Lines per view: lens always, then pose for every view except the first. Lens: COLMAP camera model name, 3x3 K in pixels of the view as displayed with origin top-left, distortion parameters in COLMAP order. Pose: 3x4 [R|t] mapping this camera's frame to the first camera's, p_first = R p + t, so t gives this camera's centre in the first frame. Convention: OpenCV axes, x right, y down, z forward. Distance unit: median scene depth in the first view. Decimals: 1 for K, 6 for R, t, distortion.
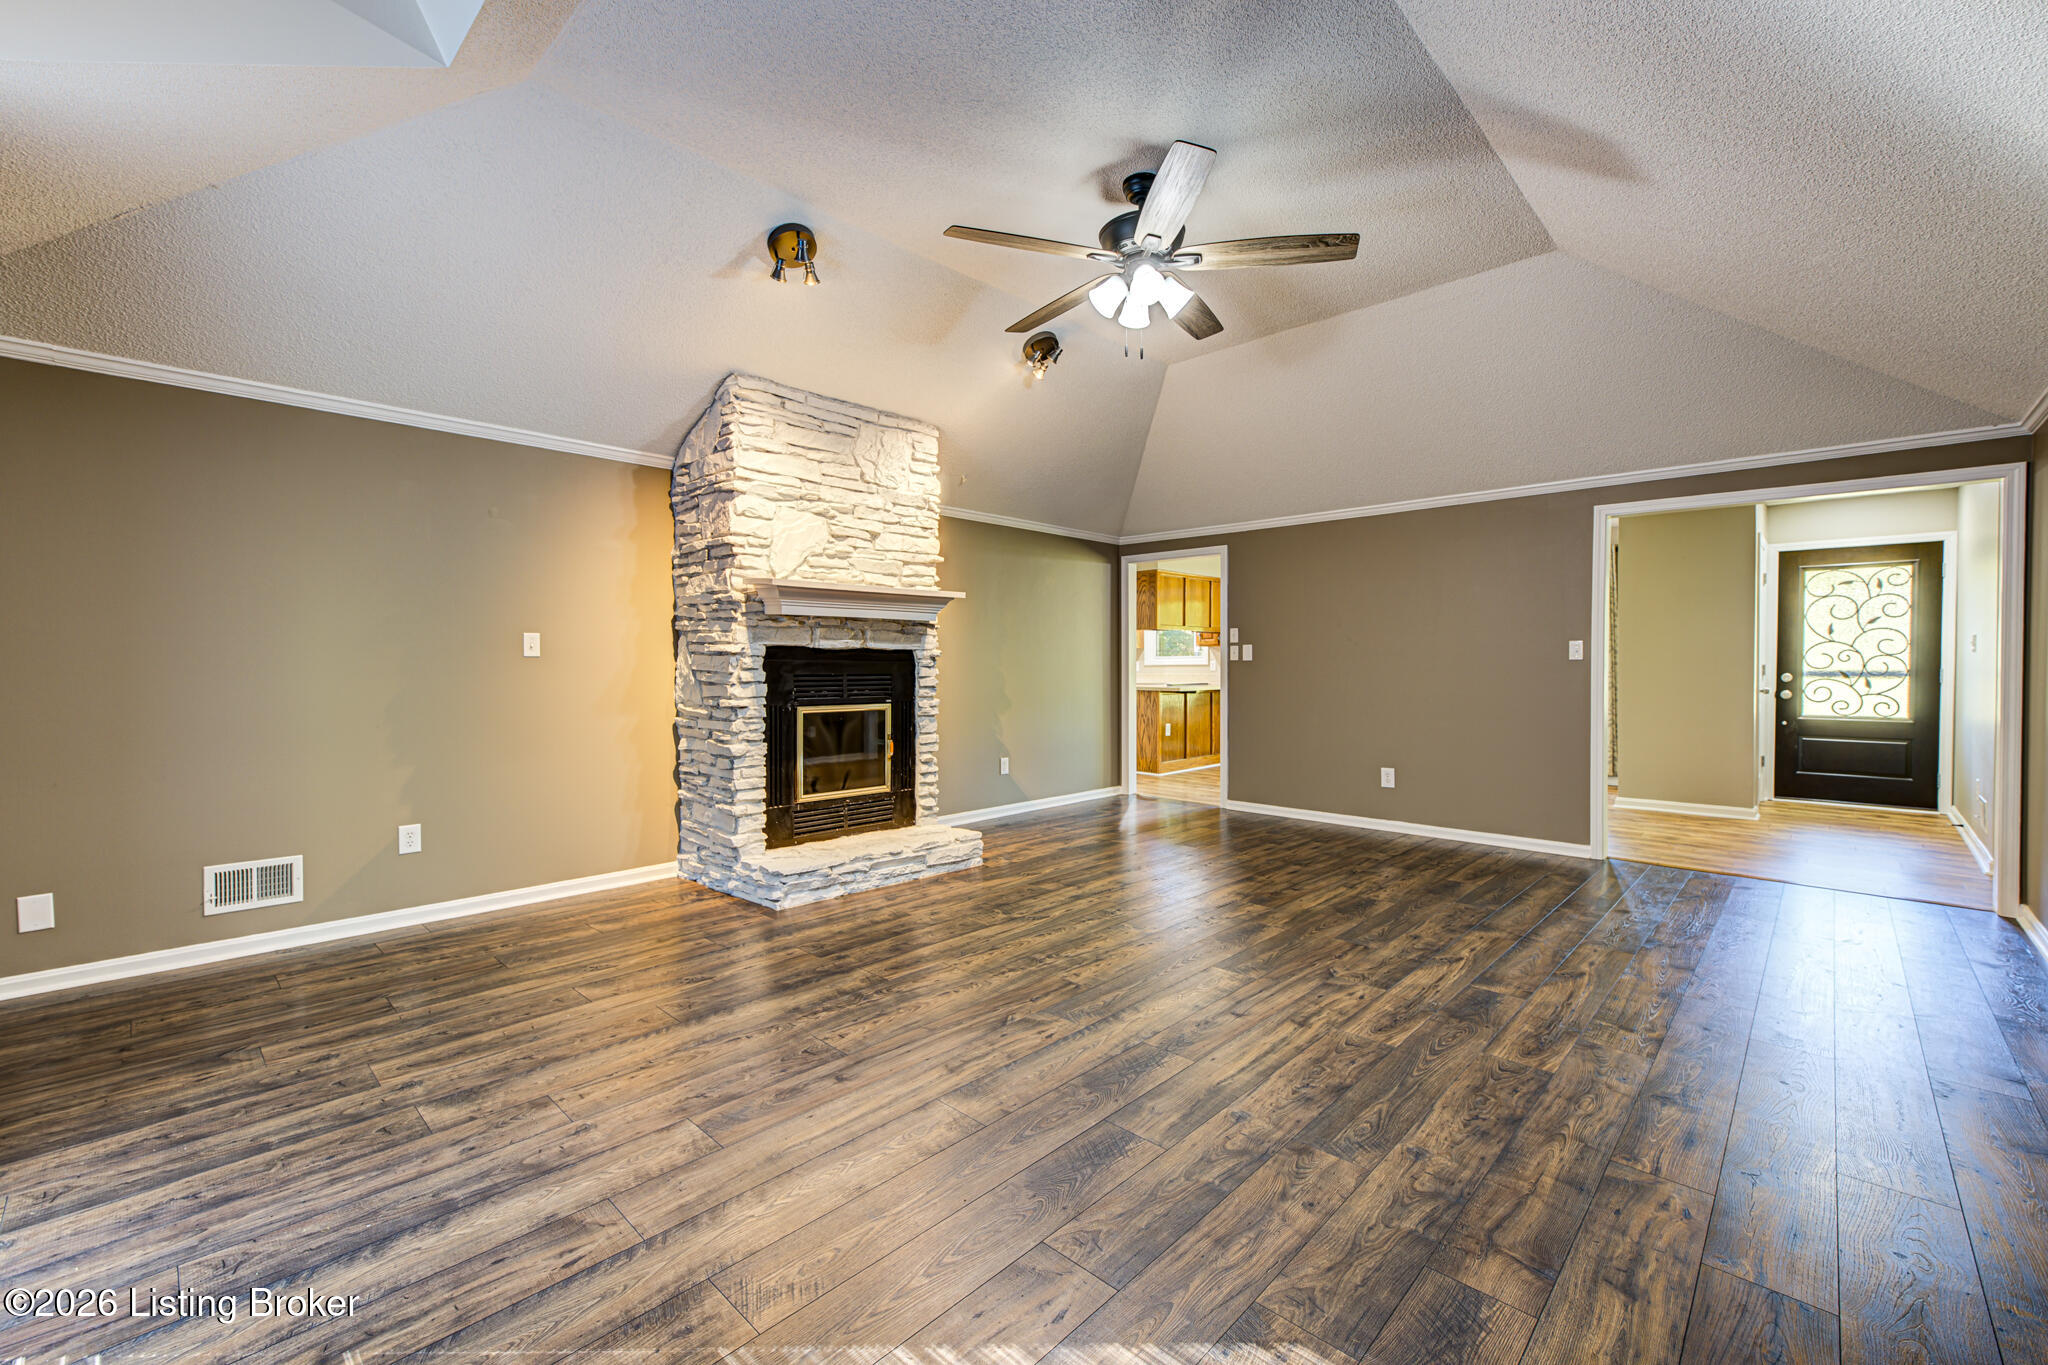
lens RADIAL K [[830.0, 0, 1024.0], [0, 830.0, 682.5], [0, 0, 1]] dist [0.003732, 0.000470]
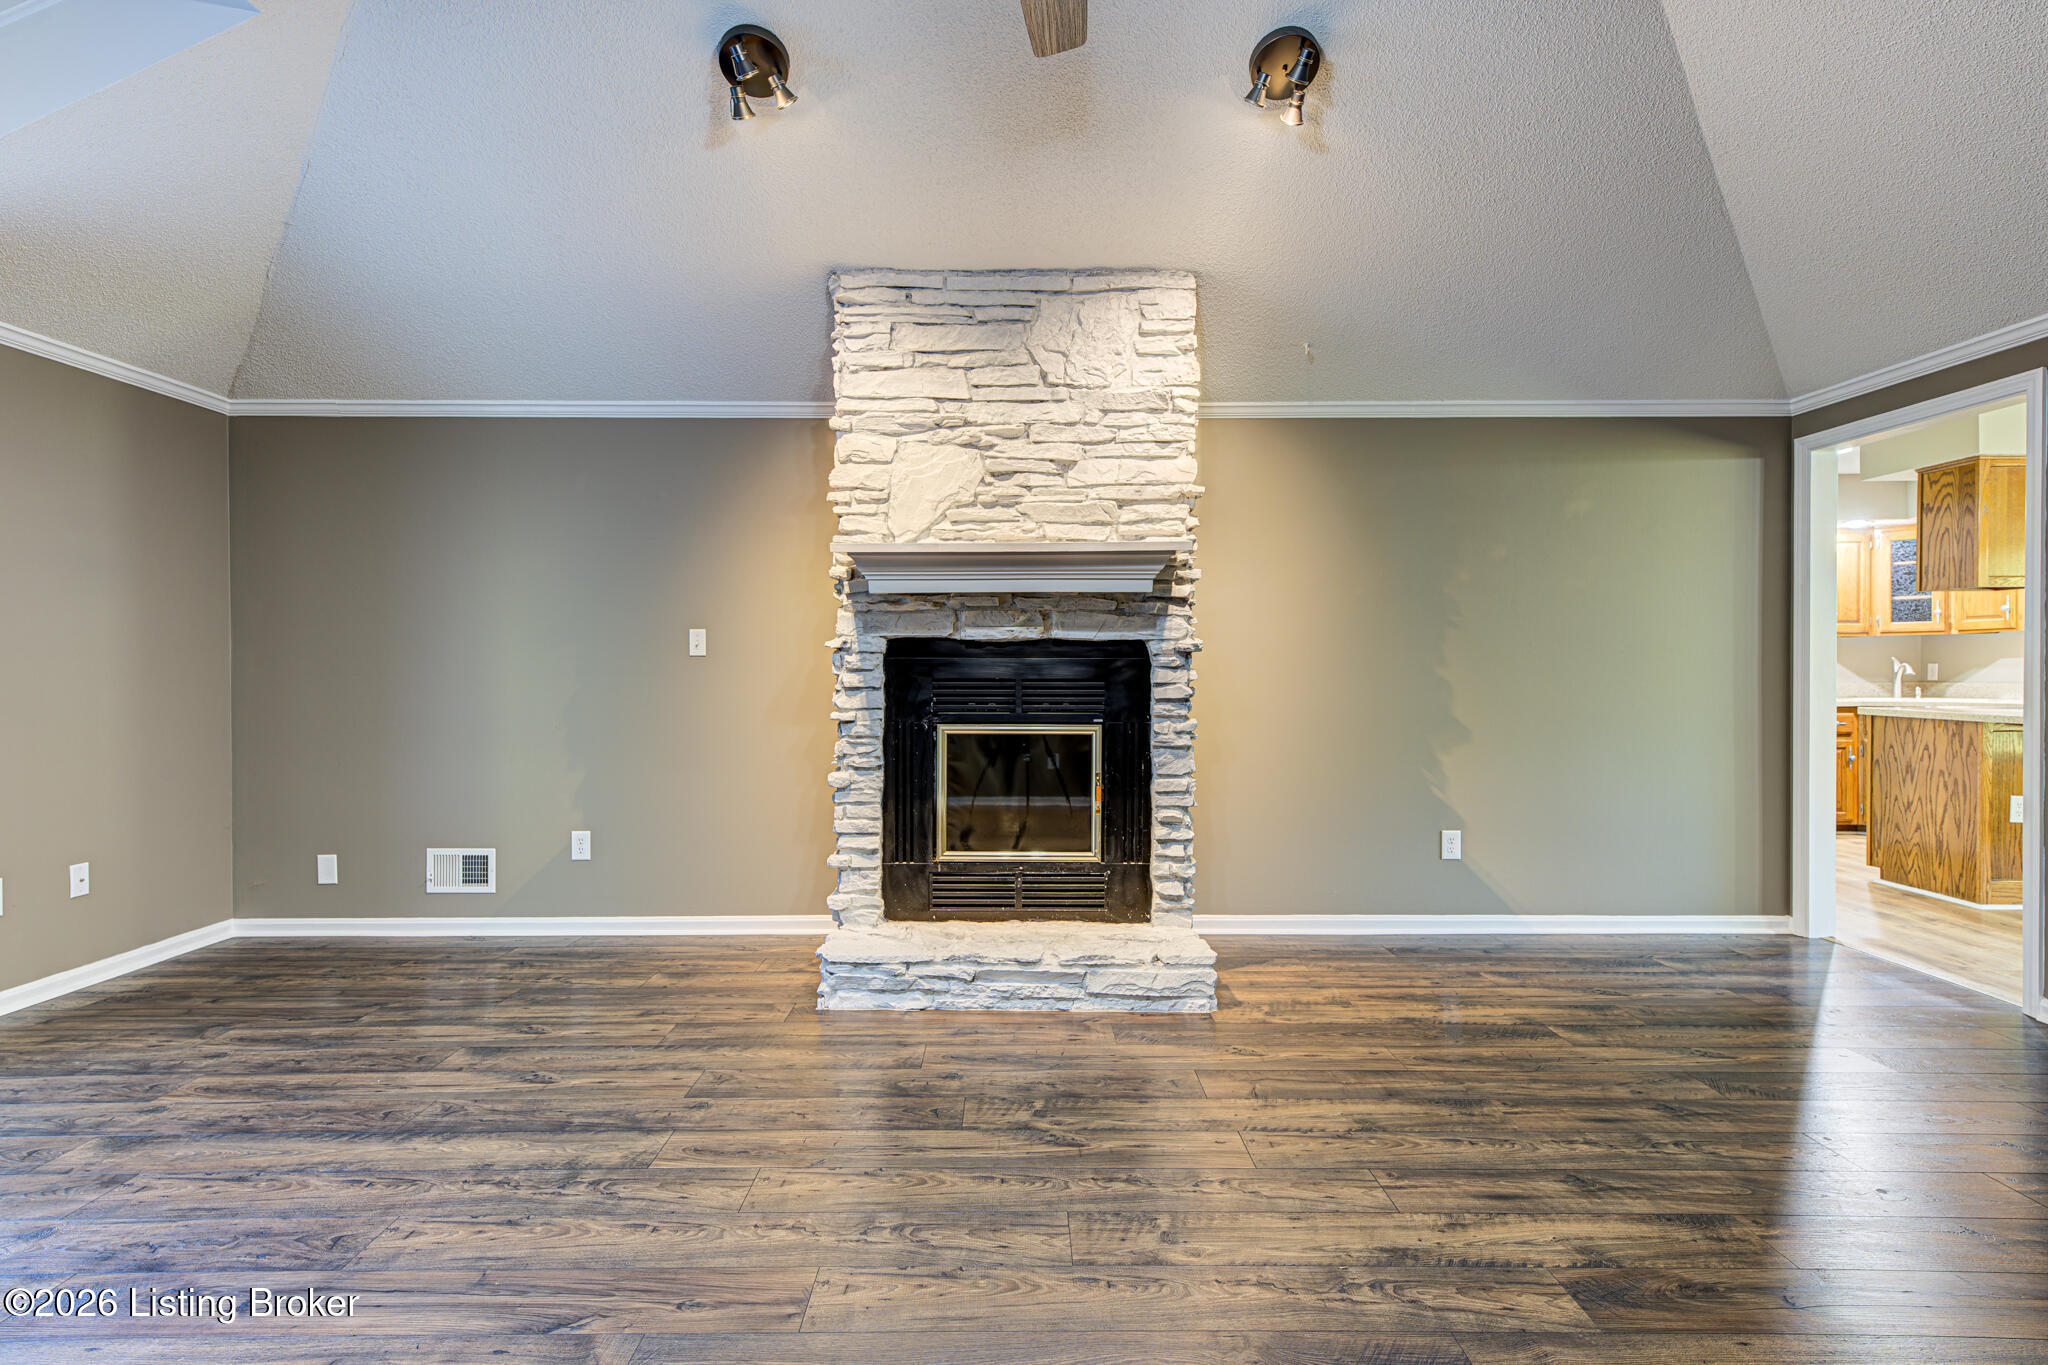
lens RADIAL K [[1021.5, 0, 1024.0], [0, 1021.5, 682.5], [0, 0, 1]] dist [0.016212, -0.001211]
pose [[0.699455, 0.009293, -0.714617, 0.400476], [-0.014975, 0.999887, -0.001654, -0.005794], [0.714520, 0.011858, 0.699514, 0.453595]]
